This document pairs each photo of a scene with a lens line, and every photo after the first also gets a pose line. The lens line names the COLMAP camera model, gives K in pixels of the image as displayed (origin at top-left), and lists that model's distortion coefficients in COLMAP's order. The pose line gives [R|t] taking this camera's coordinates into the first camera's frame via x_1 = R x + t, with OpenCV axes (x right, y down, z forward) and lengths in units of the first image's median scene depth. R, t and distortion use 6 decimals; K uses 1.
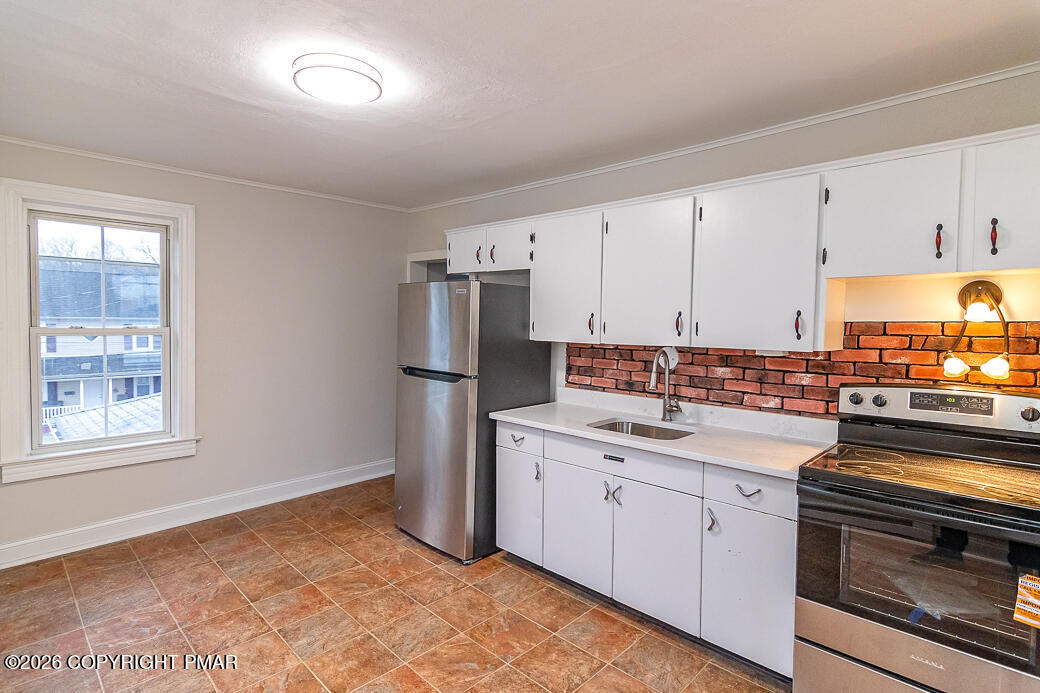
lens RADIAL K [[534.0, 0, 521.7], [0, 534.0, 346.1], [0, 0, 1]] dist [-0.008695, 0.003872]
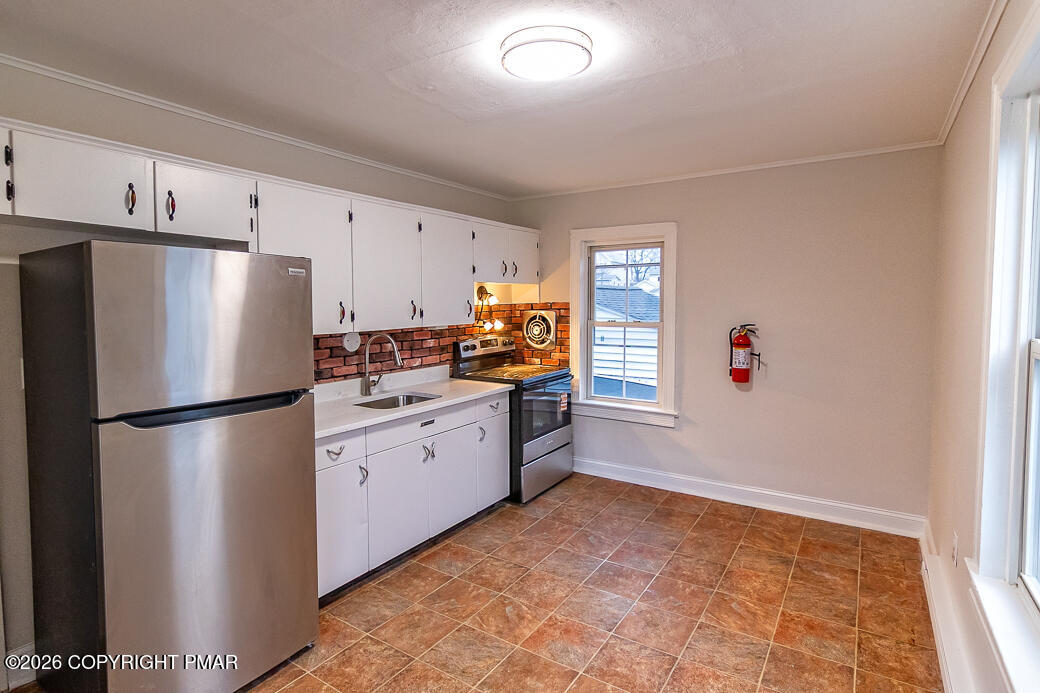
lens RADIAL K [[534.0, 0, 524.8], [0, 534.0, 343.9], [0, 0, 1]] dist [-0.008695, 0.003872]
pose [[-0.208358, -0.085932, 0.974270, -1.028119], [0.050816, 0.993836, 0.098526, -0.074260], [-0.976732, 0.070037, -0.202707, 1.014302]]
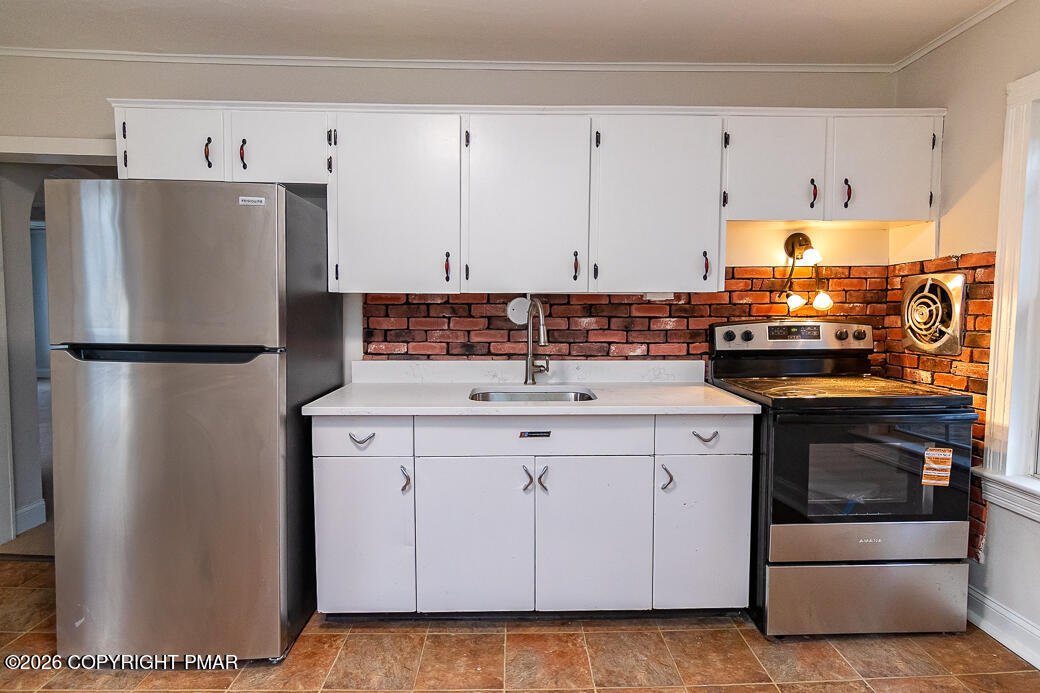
lens RADIAL K [[534.0, 0, 528.7], [0, 534.0, 345.5], [0, 0, 1]] dist [-0.008695, 0.003872]
pose [[0.691487, -0.062433, 0.719686, -0.386135], [0.040310, 0.998041, 0.047850, 0.042535], [-0.721264, -0.004077, 0.692648, 0.465561]]
